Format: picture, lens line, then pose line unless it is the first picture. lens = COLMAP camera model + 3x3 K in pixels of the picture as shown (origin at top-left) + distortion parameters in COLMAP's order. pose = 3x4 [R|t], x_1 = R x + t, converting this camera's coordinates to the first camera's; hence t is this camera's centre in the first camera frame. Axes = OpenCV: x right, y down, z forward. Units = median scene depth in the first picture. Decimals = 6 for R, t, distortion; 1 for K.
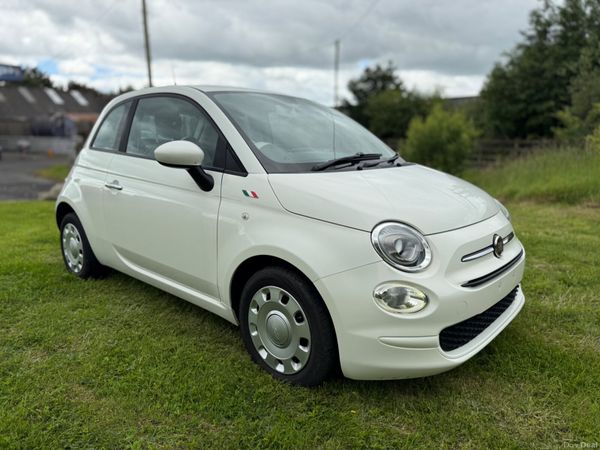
lens RADIAL K [[429.4, 0, 300.0], [0, 429.4, 225.0], [0, 0, 1]] dist [0.072831, -0.119613]
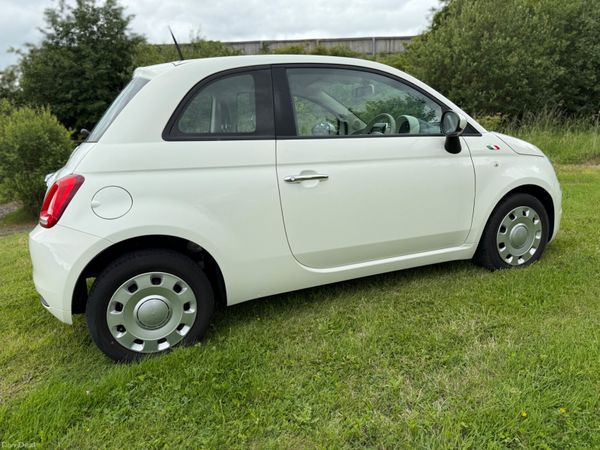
lens RADIAL K [[418.7, 0, 300.0], [0, 418.7, 225.0], [0, 0, 1]] dist [0.057000, -0.058455]
pose [[0.433339, -0.230784, 0.871181, -1.442769], [0.232618, 0.962544, 0.139279, -0.150249], [-0.870693, 0.142297, 0.470792, 0.859242]]
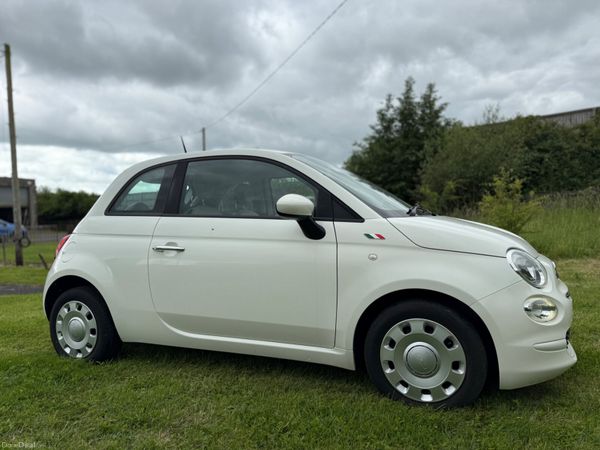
lens RADIAL K [[425.2, 0, 300.0], [0, 425.2, 225.0], [0, 0, 1]] dist [0.058065, -0.059668]
pose [[0.945603, -0.034994, 0.323437, -0.591347], [0.094669, 0.980771, -0.170663, 0.060221], [-0.311245, 0.191999, 0.930732, 0.038829]]
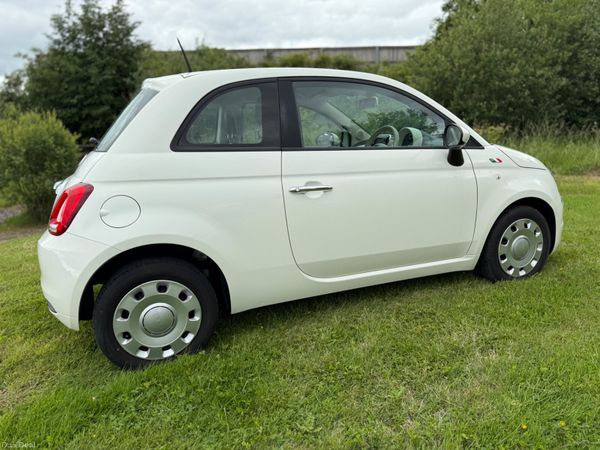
lens RADIAL K [[418.7, 0, 300.0], [0, 418.7, 225.0], [0, 0, 1]] dist [0.057000, -0.058455]
pose [[0.438948, -0.212426, 0.873041, -1.456591], [0.220882, 0.967345, 0.124317, -0.162729], [-0.870940, 0.138270, 0.471535, 0.856899]]
